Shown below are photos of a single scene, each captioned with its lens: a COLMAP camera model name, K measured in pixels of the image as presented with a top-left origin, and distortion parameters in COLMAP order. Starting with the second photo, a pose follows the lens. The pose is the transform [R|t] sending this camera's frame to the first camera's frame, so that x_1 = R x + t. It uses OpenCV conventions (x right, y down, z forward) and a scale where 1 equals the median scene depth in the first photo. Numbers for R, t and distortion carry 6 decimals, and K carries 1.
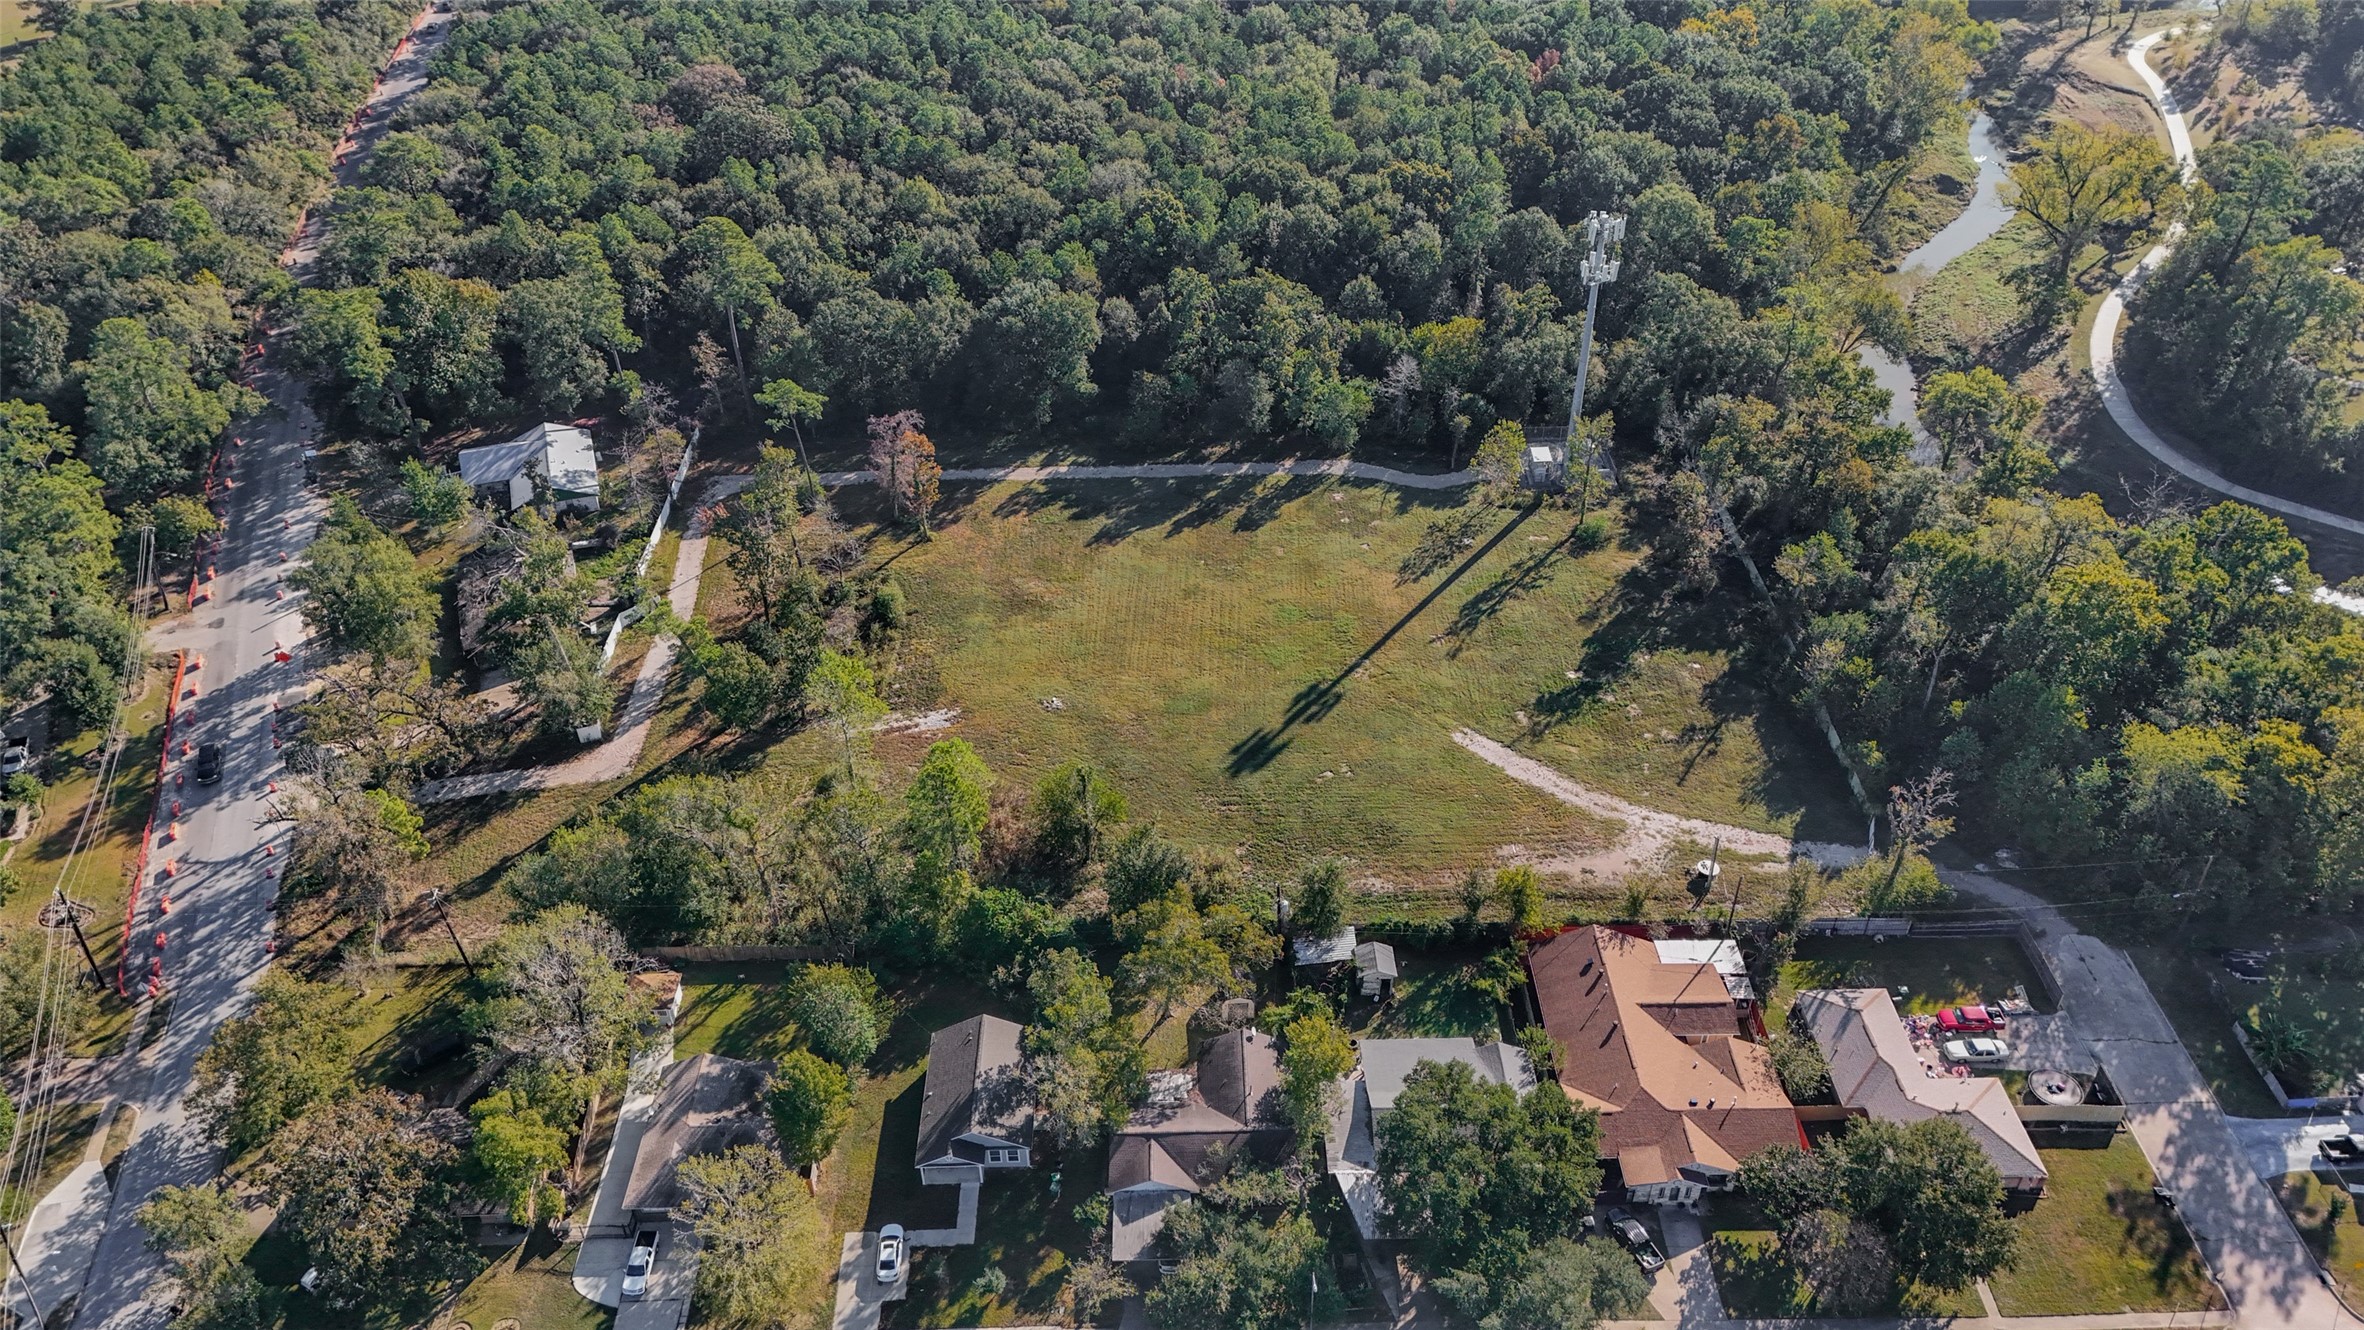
lens RADIAL K [[1729.6, 0, 1174.7], [0, 1729.6, 671.9], [0, 0, 1]] dist [0.082447, -0.074502]
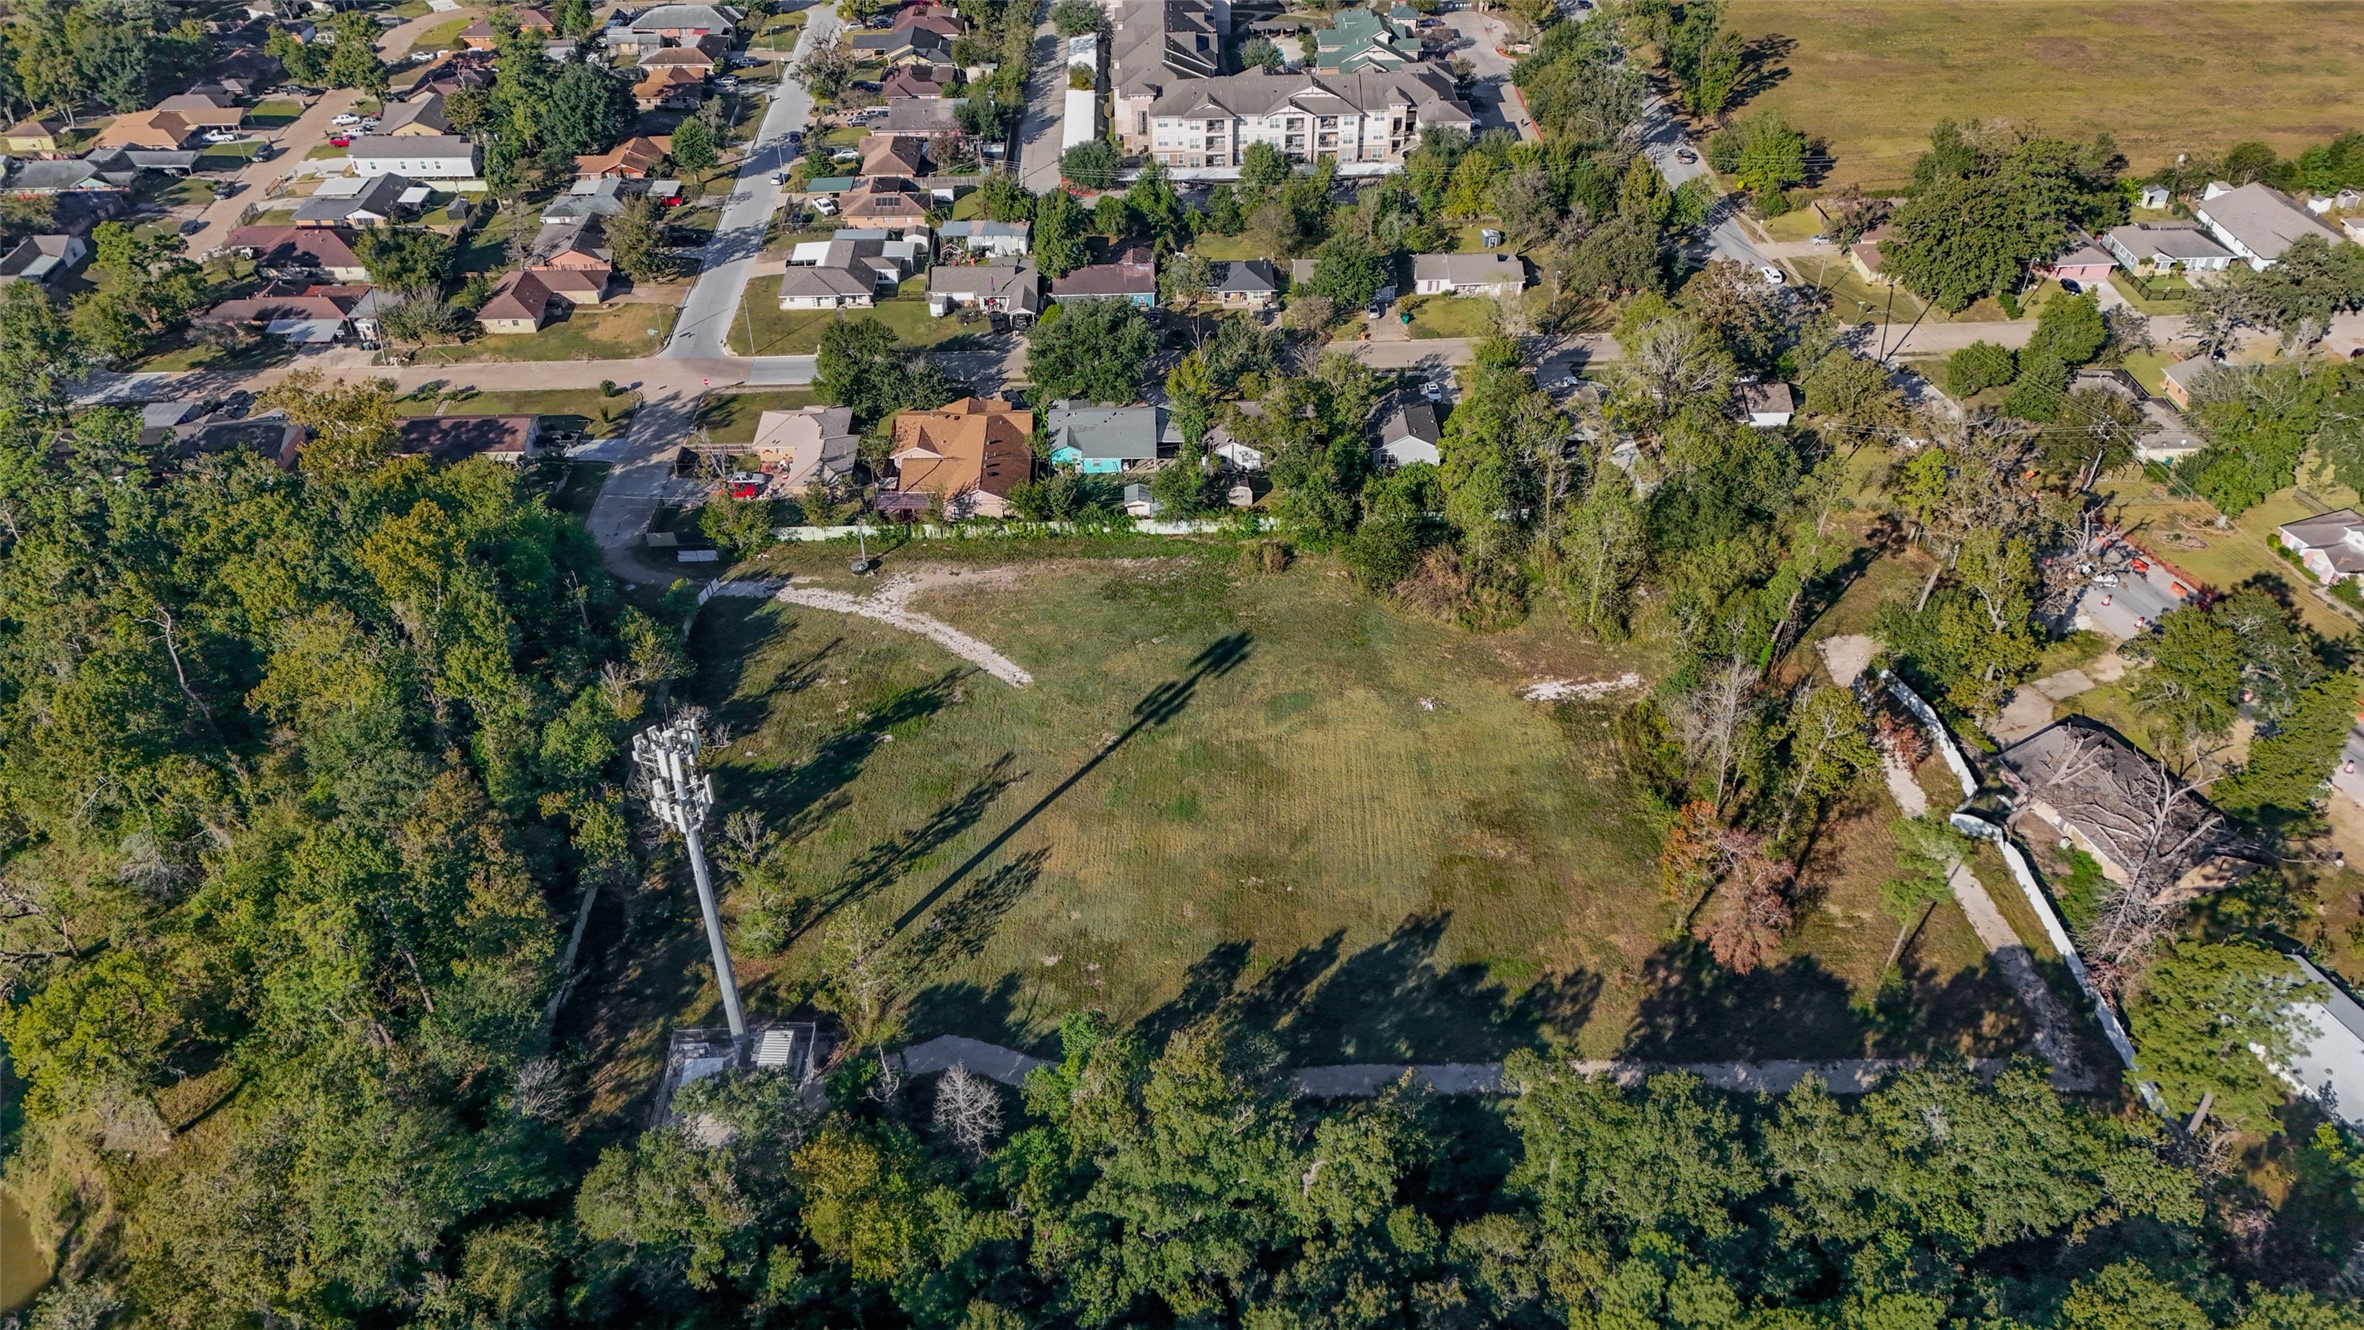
lens RADIAL K [[1729.6, 0, 1177.2], [0, 1729.6, 664.7], [0, 0, 1]] dist [0.082447, -0.074502]
pose [[-0.999521, 0.029212, 0.010222, 0.062140], [0.017401, 0.257296, 0.966176, -0.938473], [0.025593, 0.965891, -0.257681, 1.237806]]
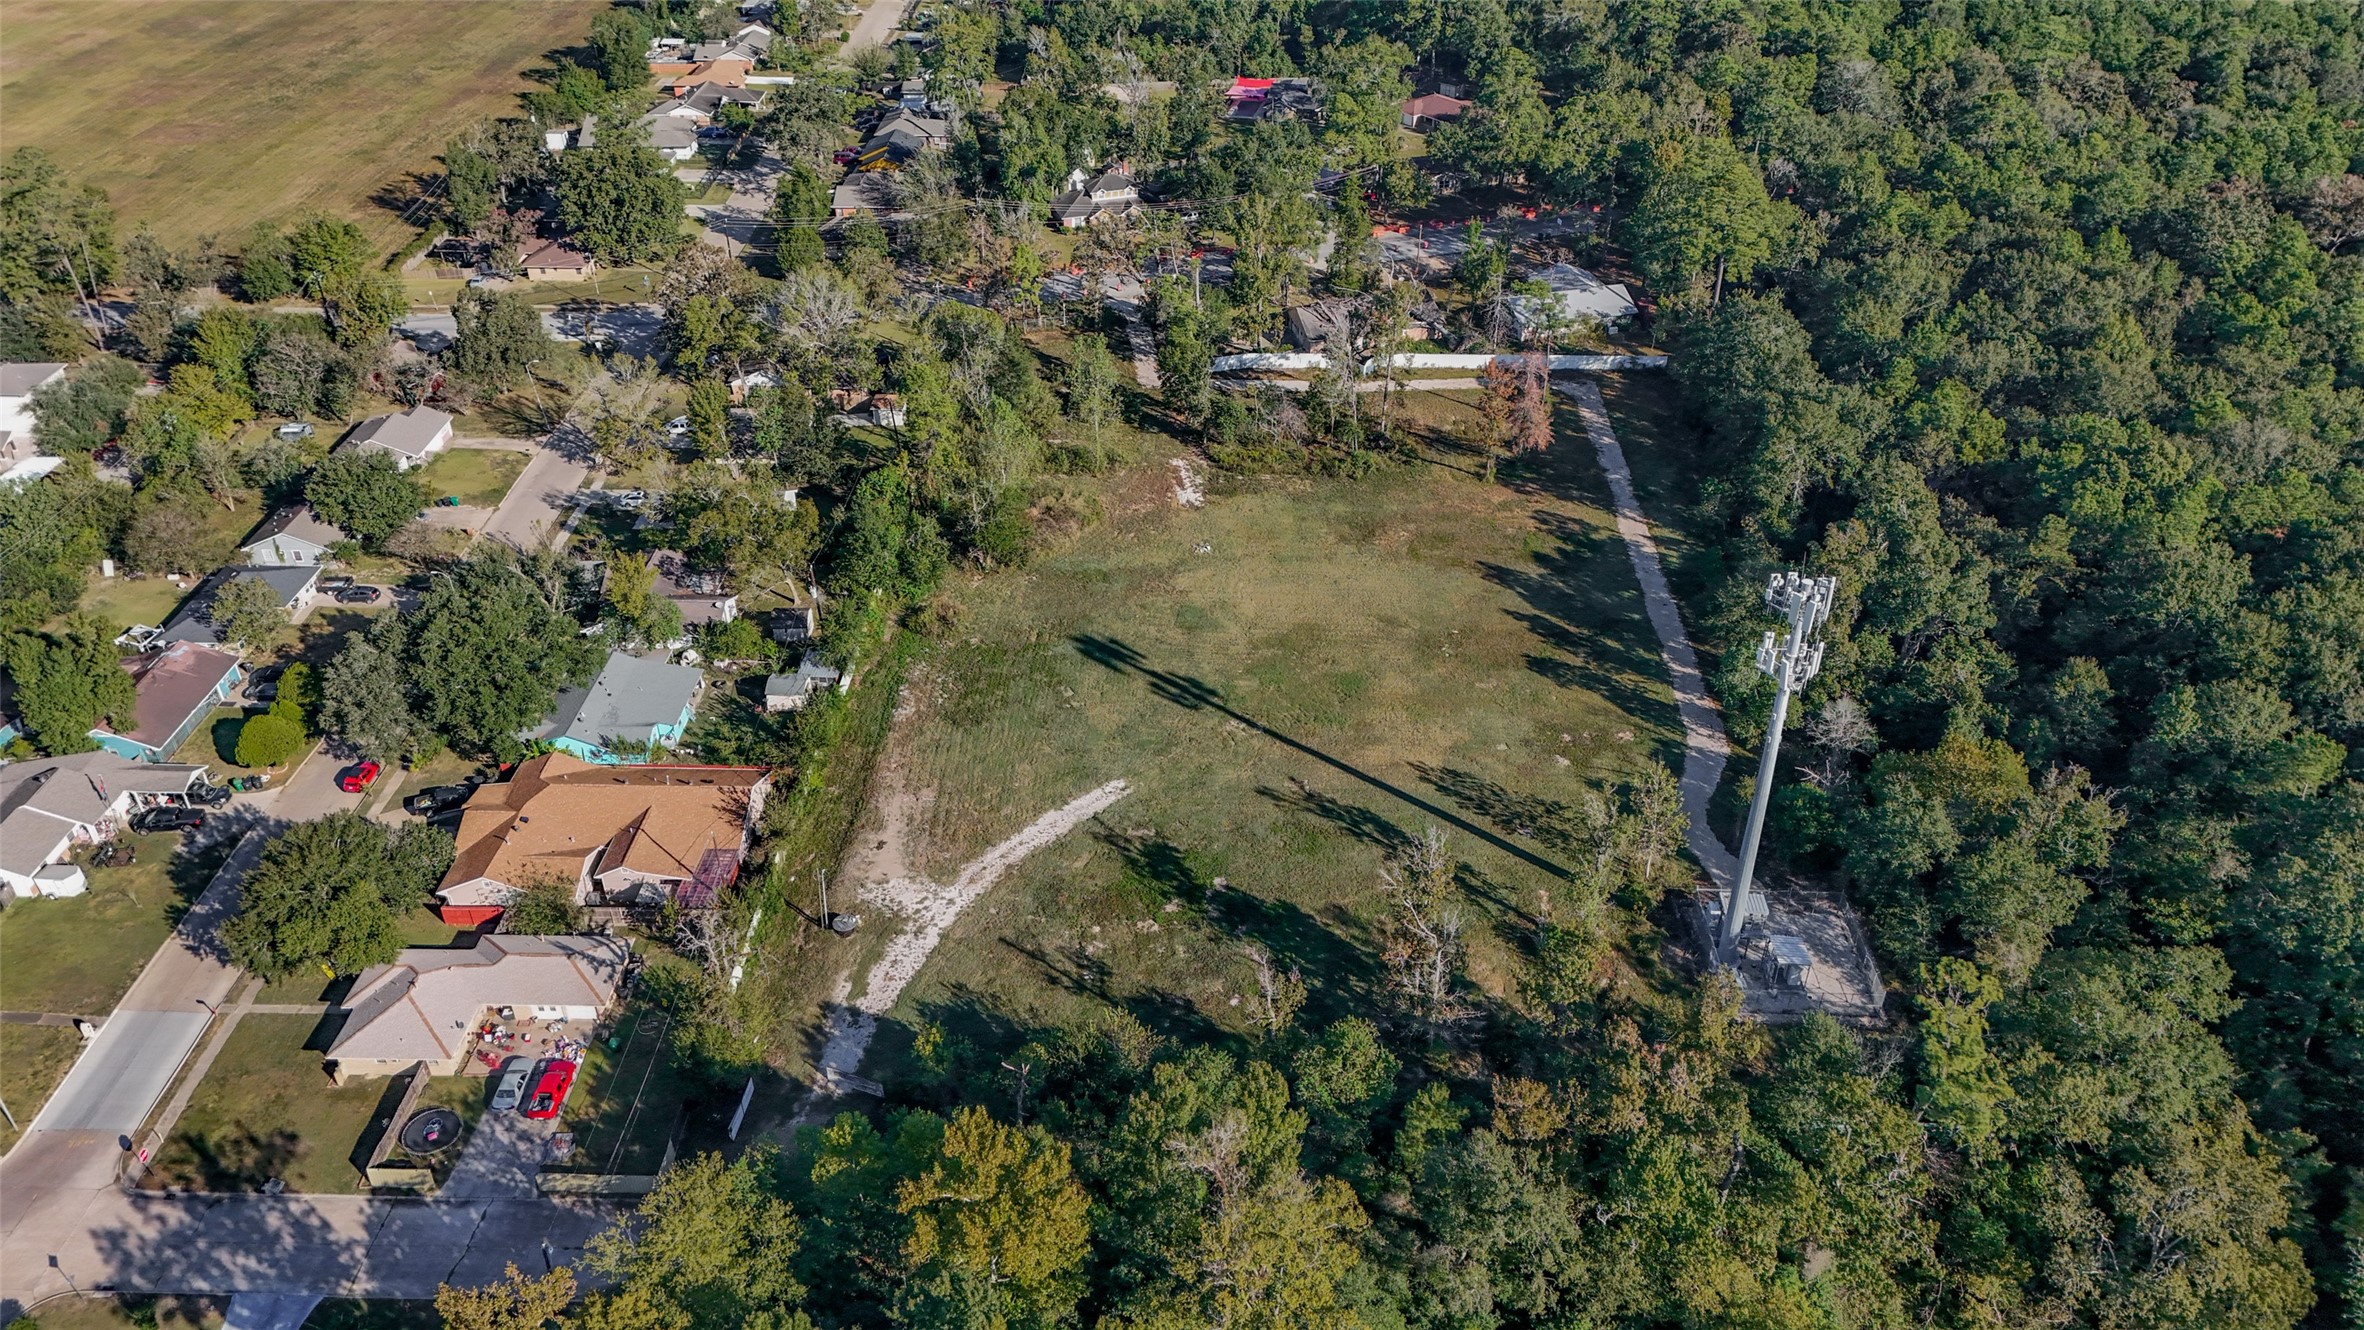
lens RADIAL K [[1729.6, 0, 1176.5], [0, 1729.6, 670.4], [0, 0, 1]] dist [0.082447, -0.074502]
pose [[-0.060269, 0.575983, -0.815237, 0.831427], [-0.595267, 0.634862, 0.492552, -0.442709], [0.801265, 0.514969, 0.304601, 0.714198]]
